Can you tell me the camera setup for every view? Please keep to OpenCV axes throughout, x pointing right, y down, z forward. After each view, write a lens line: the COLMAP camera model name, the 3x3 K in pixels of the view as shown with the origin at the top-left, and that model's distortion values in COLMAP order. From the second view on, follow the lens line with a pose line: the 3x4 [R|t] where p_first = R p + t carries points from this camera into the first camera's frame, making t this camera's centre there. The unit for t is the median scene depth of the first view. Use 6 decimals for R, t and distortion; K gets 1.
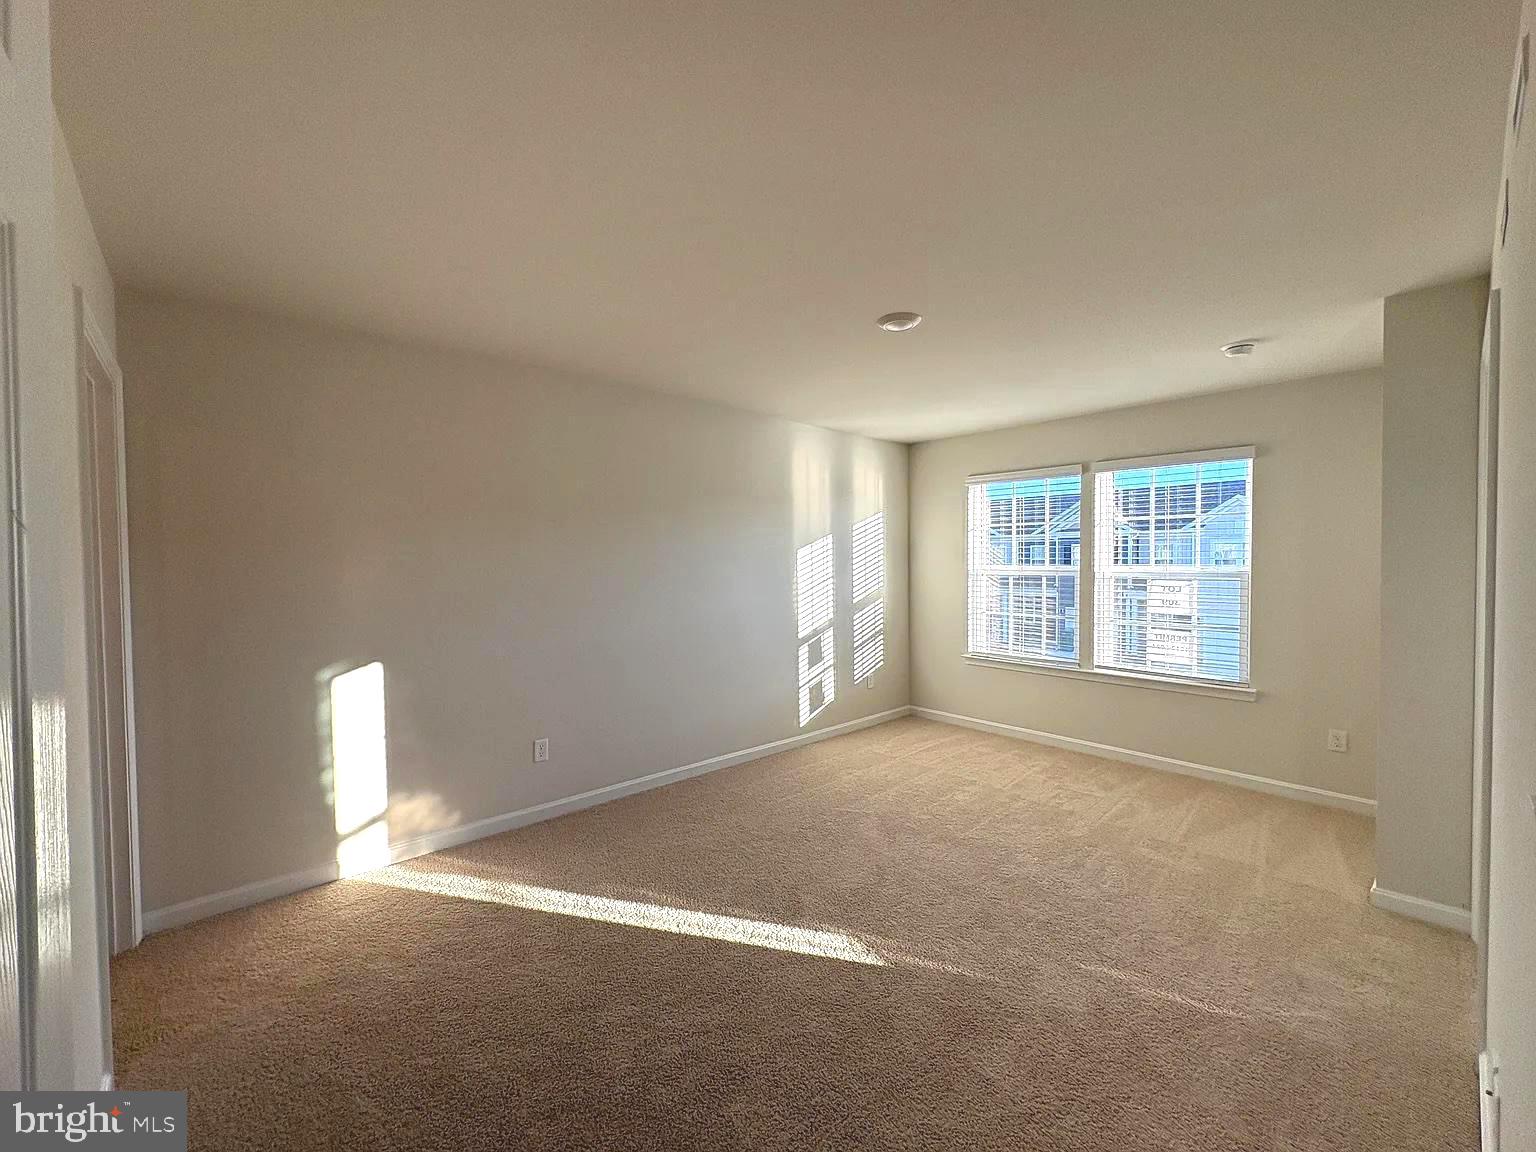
lens RADIAL K [[632.9, 0, 768.0], [0, 632.9, 576.0], [0, 0, 1]] dist [0.000776, 0.000069]
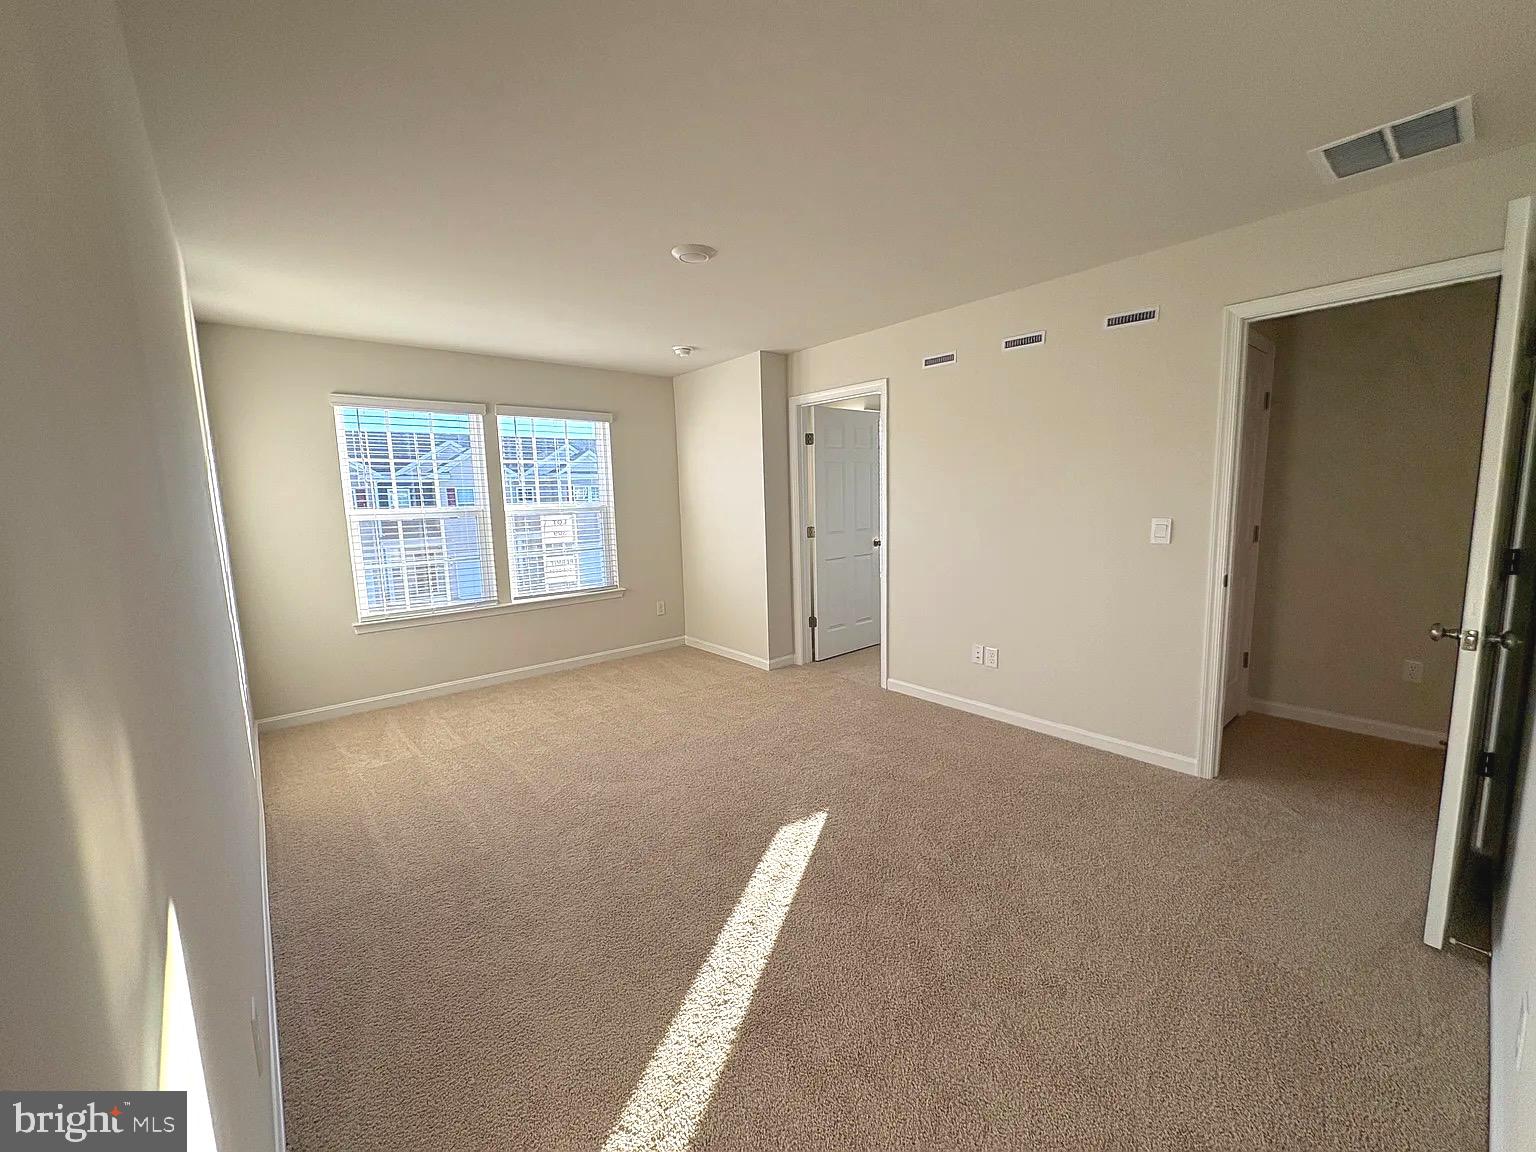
lens RADIAL K [[607.2, 0, 768.0], [0, 607.2, 576.0], [0, 0, 1]] dist [-0.000221, -0.000002]
pose [[0.031864, -0.135662, 0.990243, -0.493802], [0.050638, 0.989692, 0.133957, -0.012229], [-0.998209, 0.045876, 0.038405, 0.530221]]
